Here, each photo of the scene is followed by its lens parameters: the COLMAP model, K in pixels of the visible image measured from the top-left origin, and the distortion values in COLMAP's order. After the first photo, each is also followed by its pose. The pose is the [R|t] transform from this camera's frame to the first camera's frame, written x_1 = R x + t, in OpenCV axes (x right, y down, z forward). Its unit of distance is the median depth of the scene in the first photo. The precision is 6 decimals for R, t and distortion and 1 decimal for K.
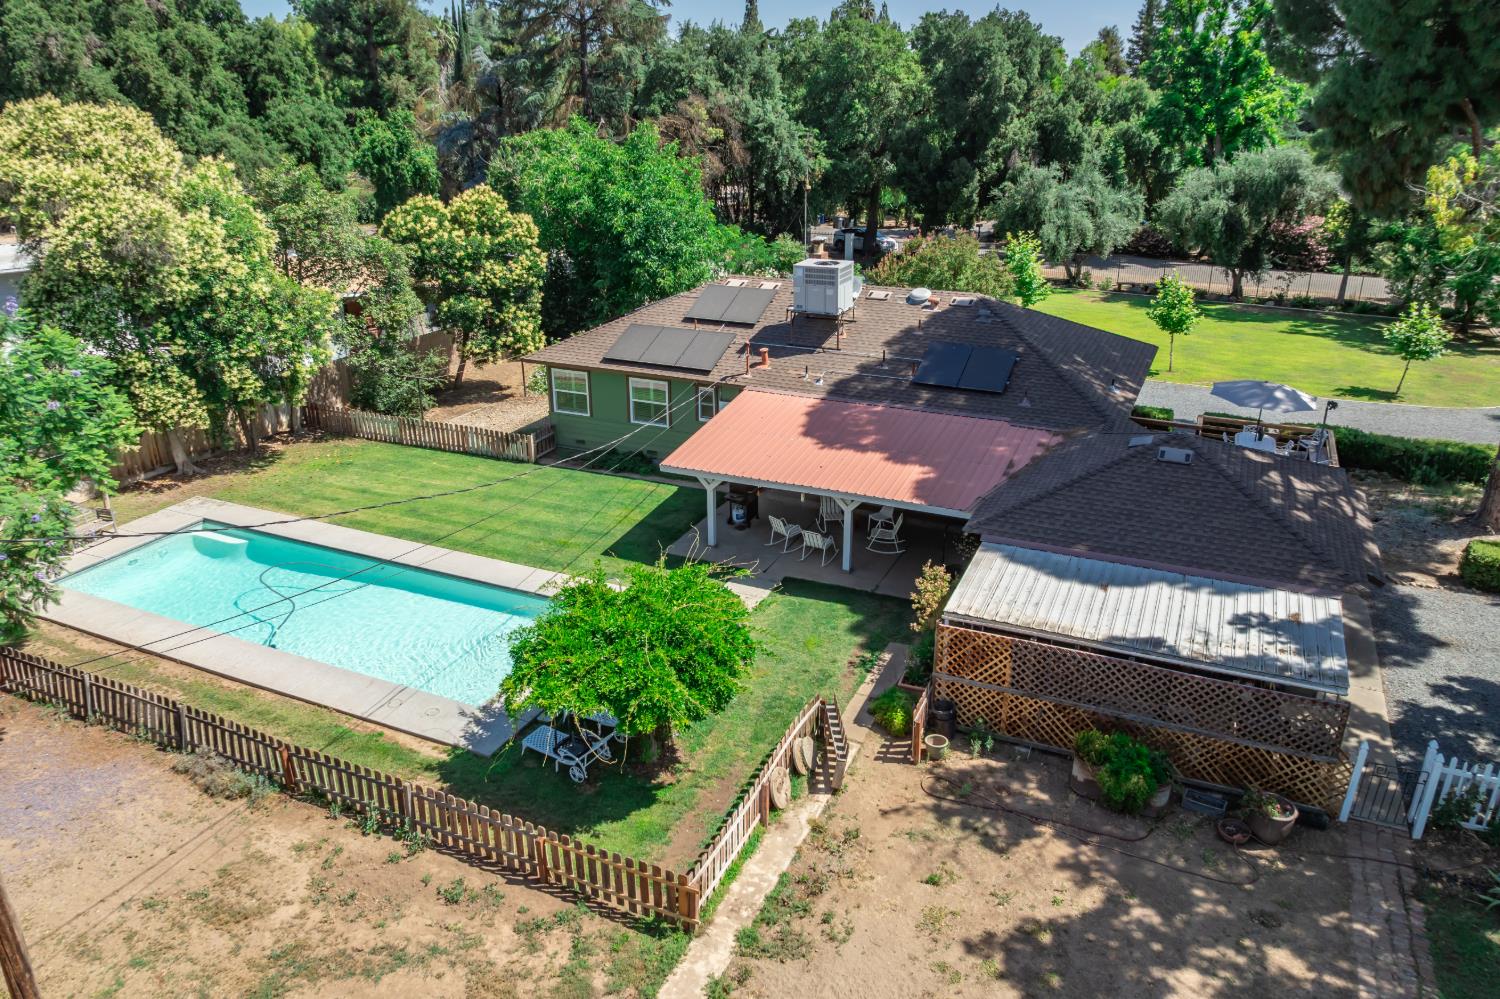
lens RADIAL K [[1052.4, 0, 750.0], [0, 1052.4, 499.5], [0, 0, 1]] dist [-0.028154, -0.005475]
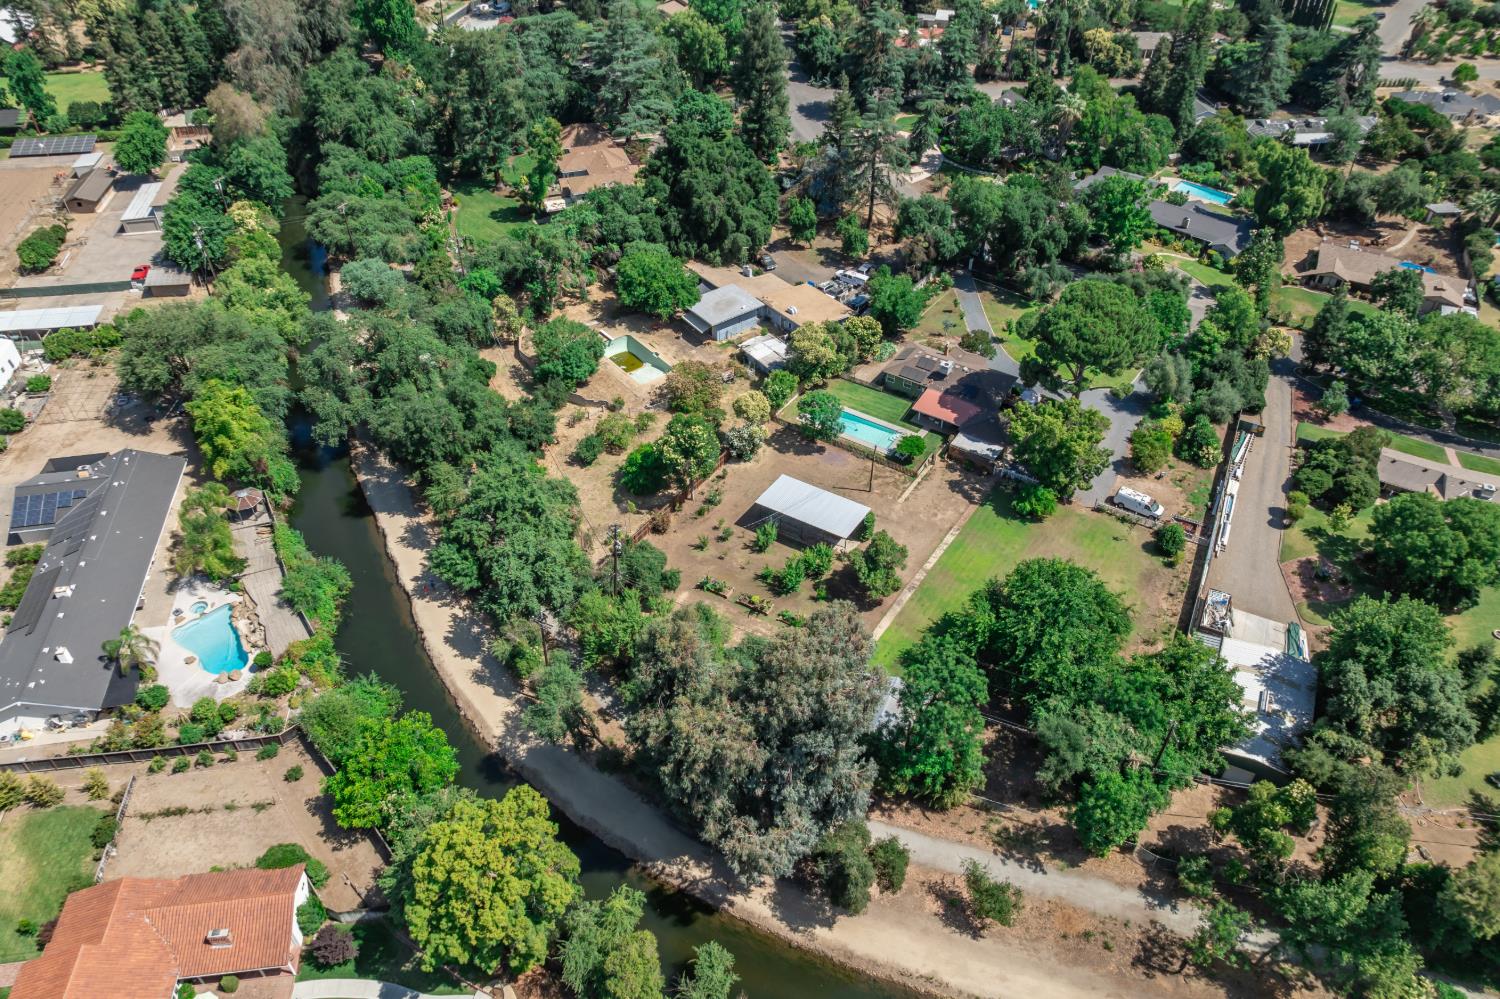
lens RADIAL K [[1052.4, 0, 750.0], [0, 1052.4, 499.5], [0, 0, 1]] dist [-0.028154, -0.005475]
pose [[0.988088, 0.105578, -0.111958, -0.314028], [-0.061465, 0.937745, 0.341844, -1.779457], [0.141080, -0.330890, 0.933064, -5.659693]]
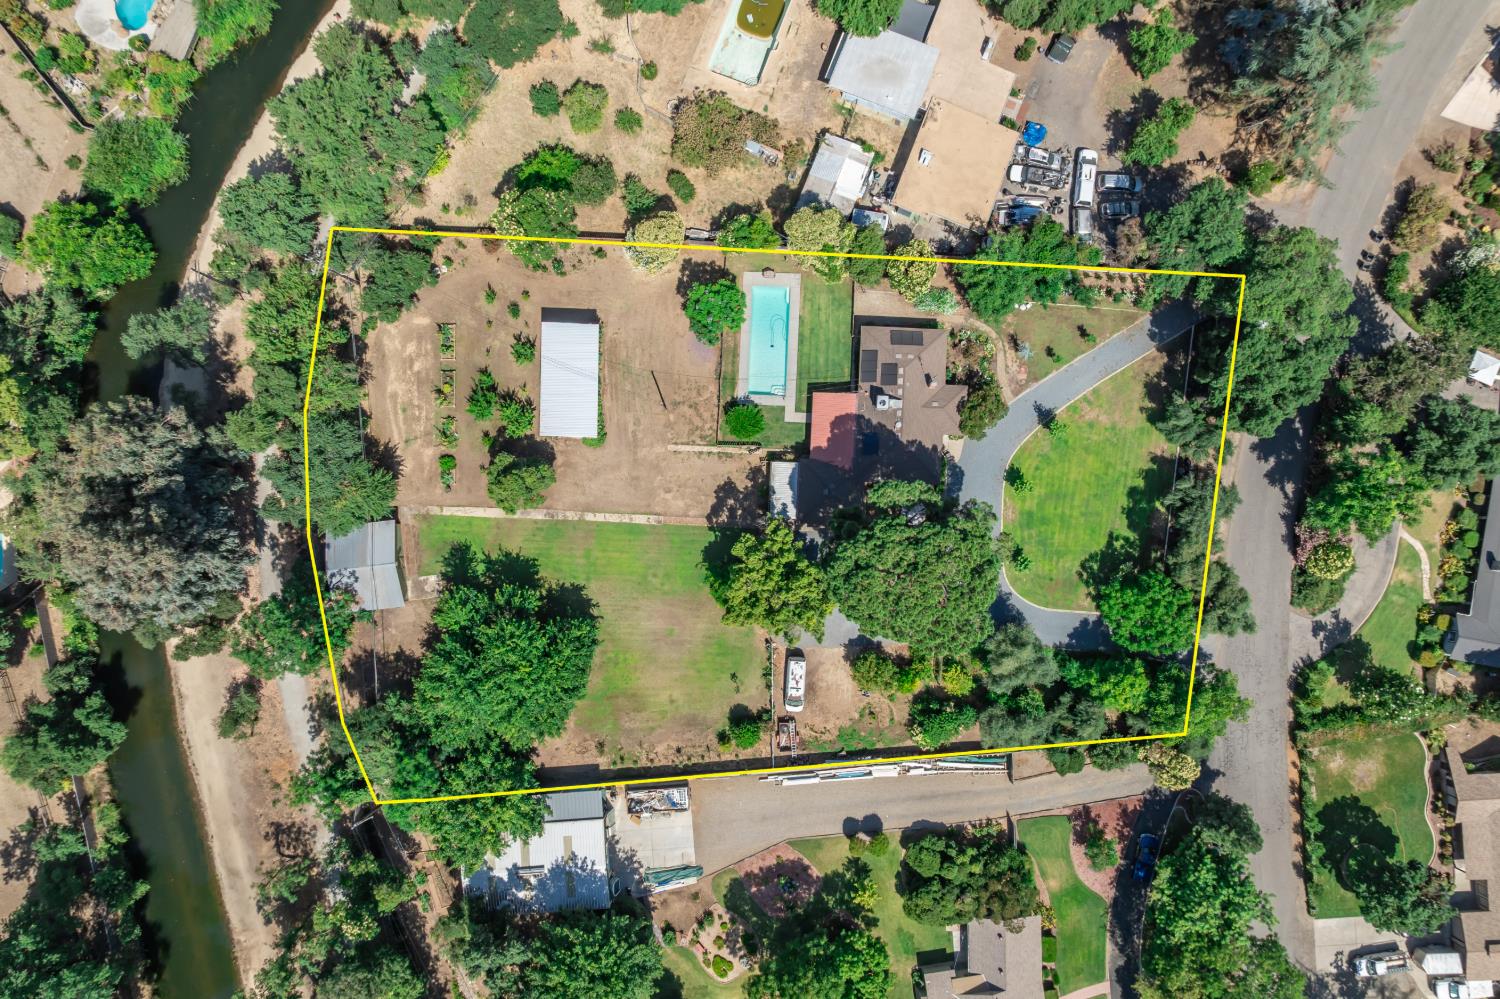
lens RADIAL K [[1052.4, 0, 750.0], [0, 1052.4, 499.5], [0, 0, 1]] dist [-0.028154, -0.005475]
pose [[0.375355, 0.926421, -0.029210, 0.465640], [-0.325650, 0.161317, 0.931627, -5.010997], [0.867791, -0.340179, 0.362240, -1.316653]]
